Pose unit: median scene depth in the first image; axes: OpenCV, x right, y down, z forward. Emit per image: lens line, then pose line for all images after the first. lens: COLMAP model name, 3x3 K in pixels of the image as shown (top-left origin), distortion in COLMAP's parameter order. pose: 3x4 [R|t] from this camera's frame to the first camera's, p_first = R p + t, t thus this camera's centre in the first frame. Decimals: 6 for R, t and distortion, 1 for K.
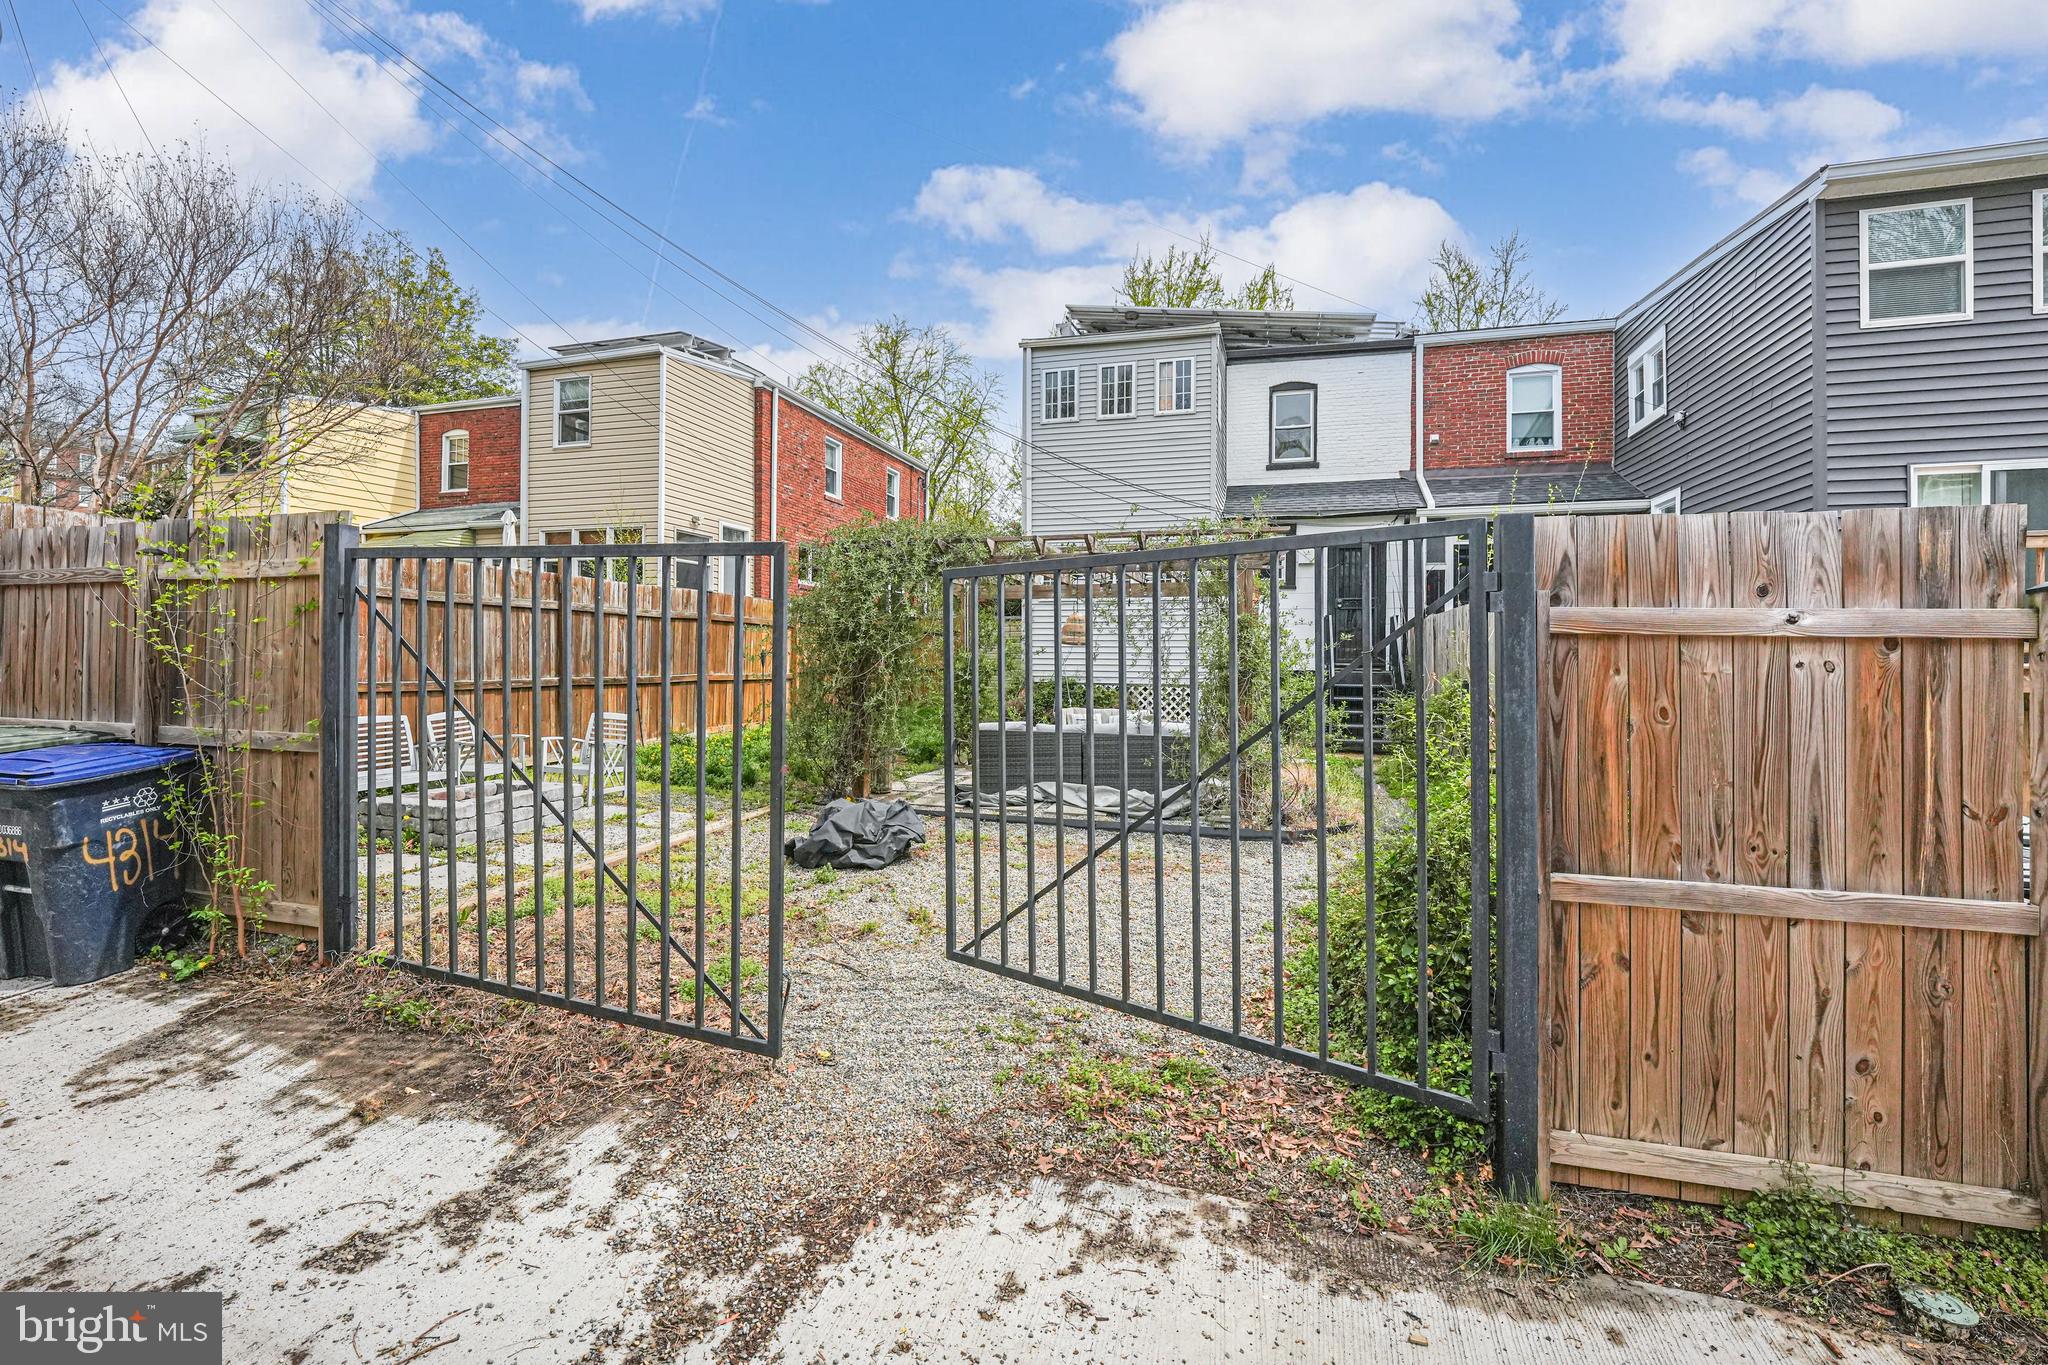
lens RADIAL K [[871.1, 0, 1019.3], [0, 871.1, 629.9], [0, 0, 1]] dist [-0.020717, 0.000275]
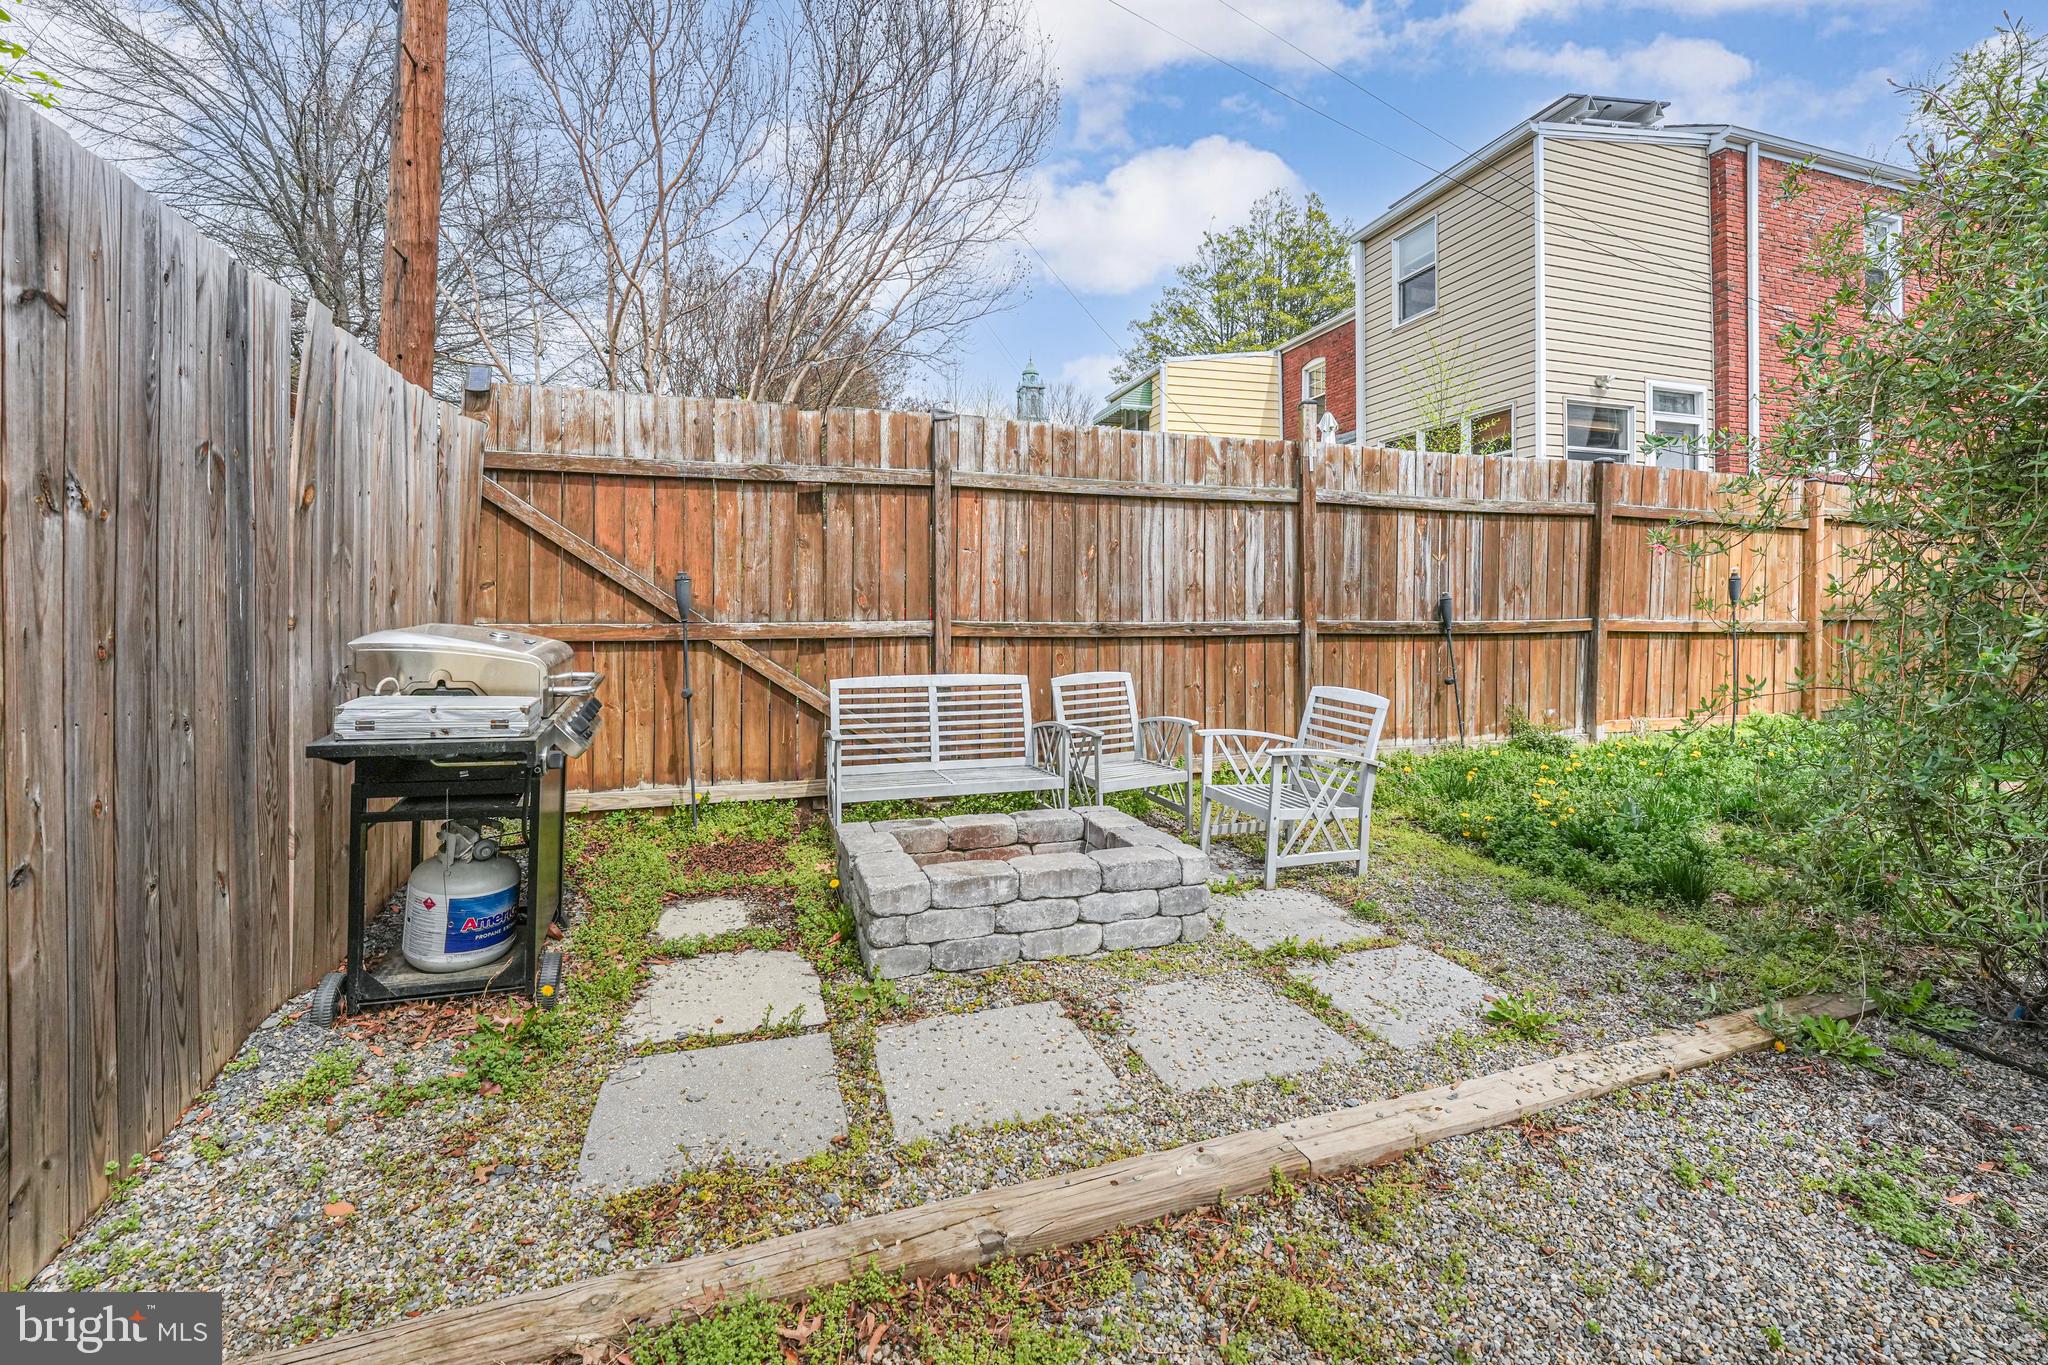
lens RADIAL K [[871.1, 0, 1019.3], [0, 871.1, 629.9], [0, 0, 1]] dist [-0.020717, 0.000275]
pose [[0.553921, 0.003610, -0.832562, -0.091361], [0.032425, 0.999138, 0.025906, 0.024275], [0.831938, -0.041346, 0.553326, 0.314235]]
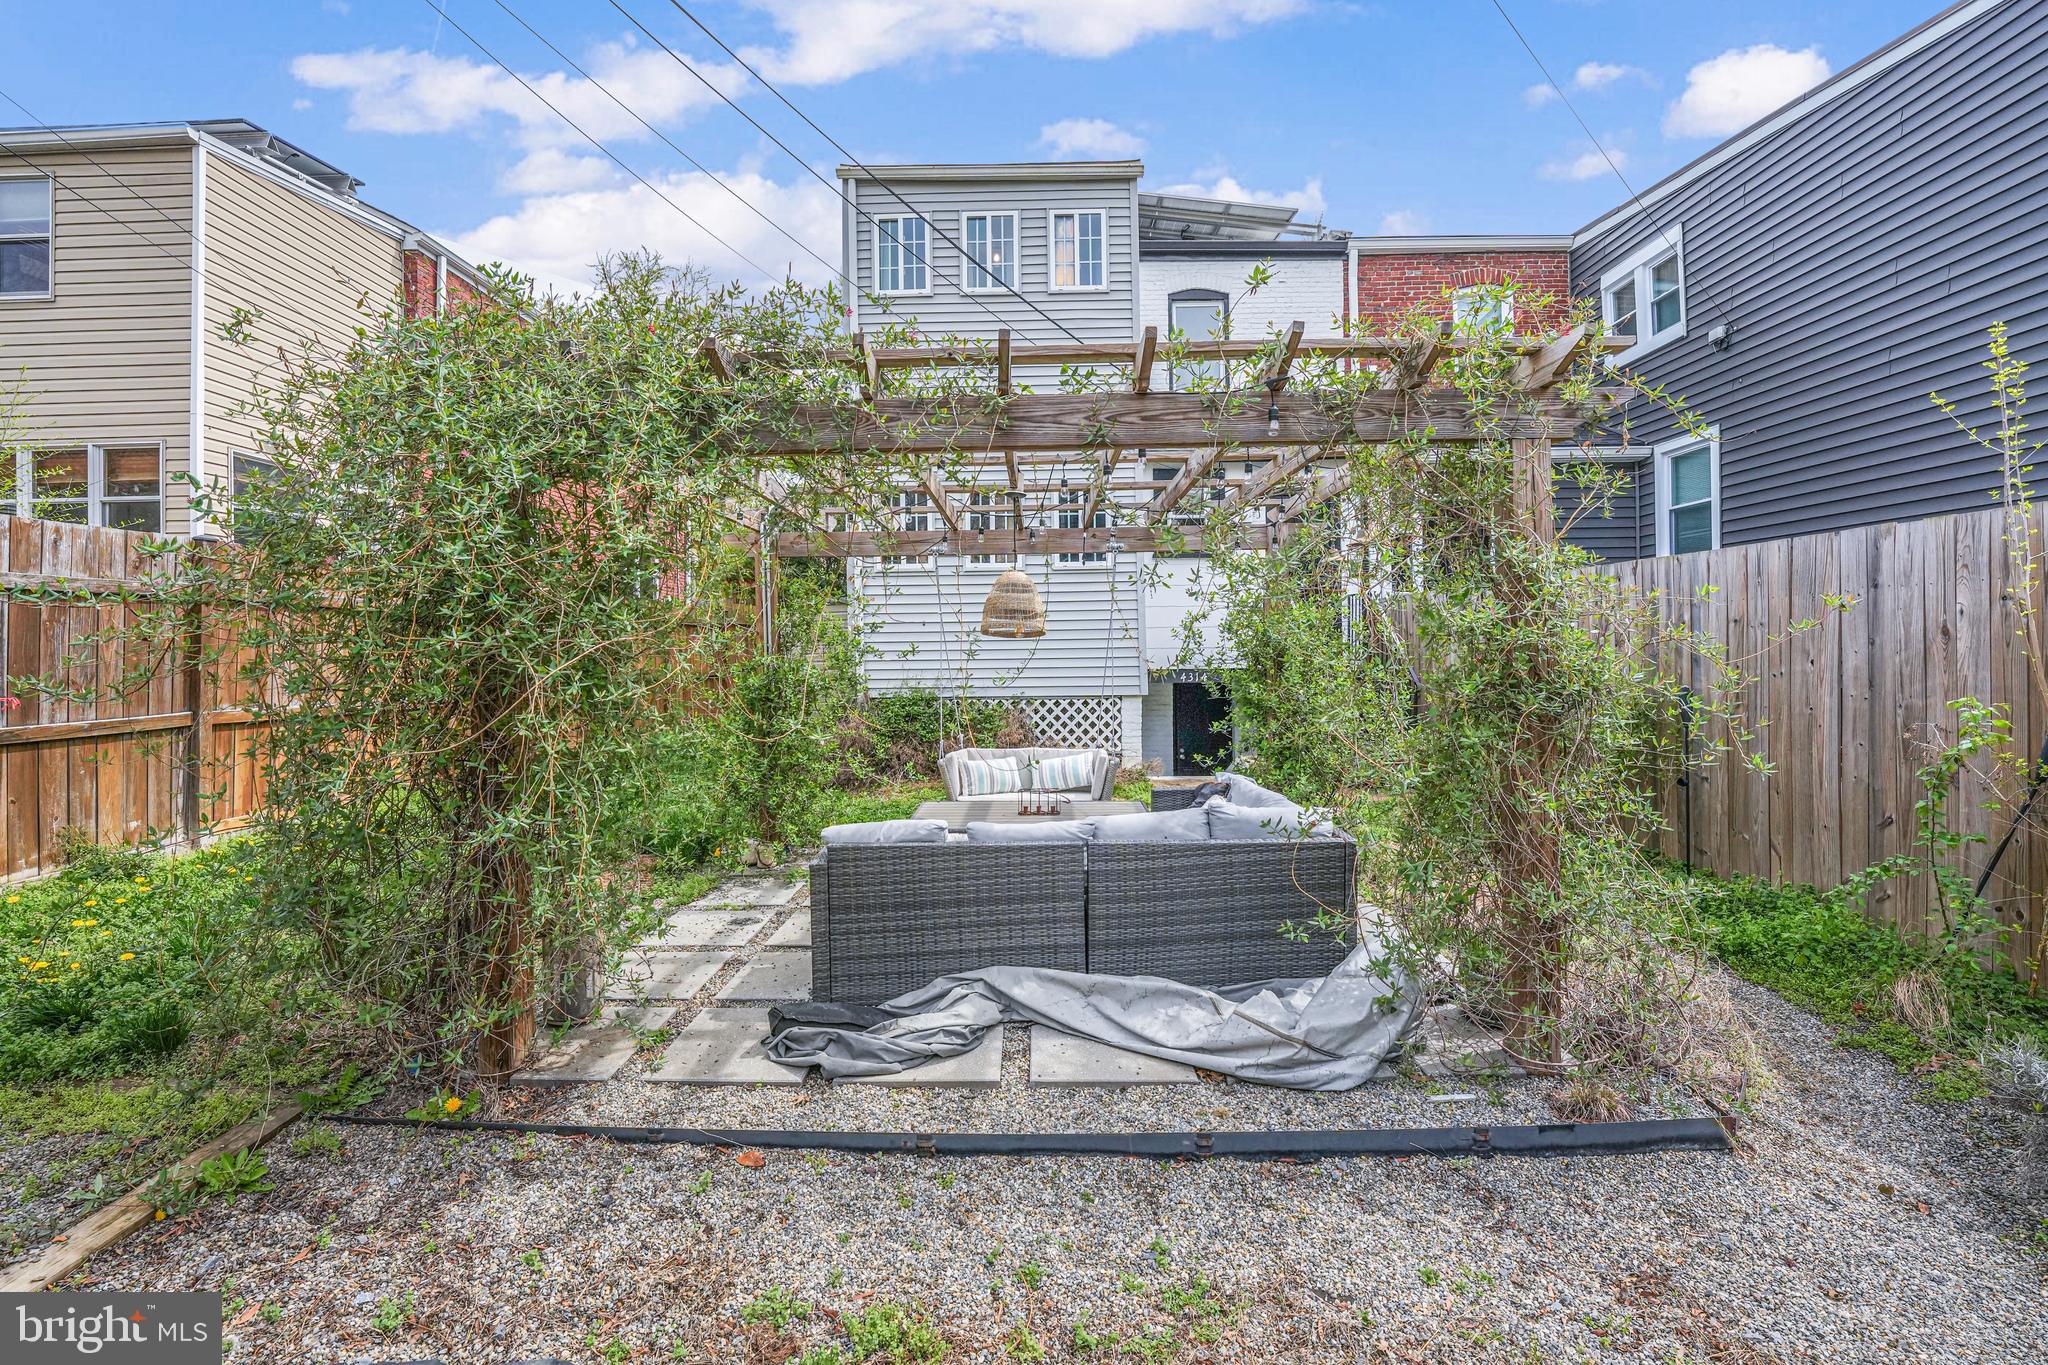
lens RADIAL K [[843.6, 0, 1019.3], [0, 843.6, 654.3], [0, 0, 1]] dist [-0.020147, 0.000122]
pose [[0.965705, -0.020541, 0.258826, -0.034223], [0.011726, 0.999299, 0.035554, 0.006212], [-0.259375, -0.031300, 0.965269, 0.334194]]
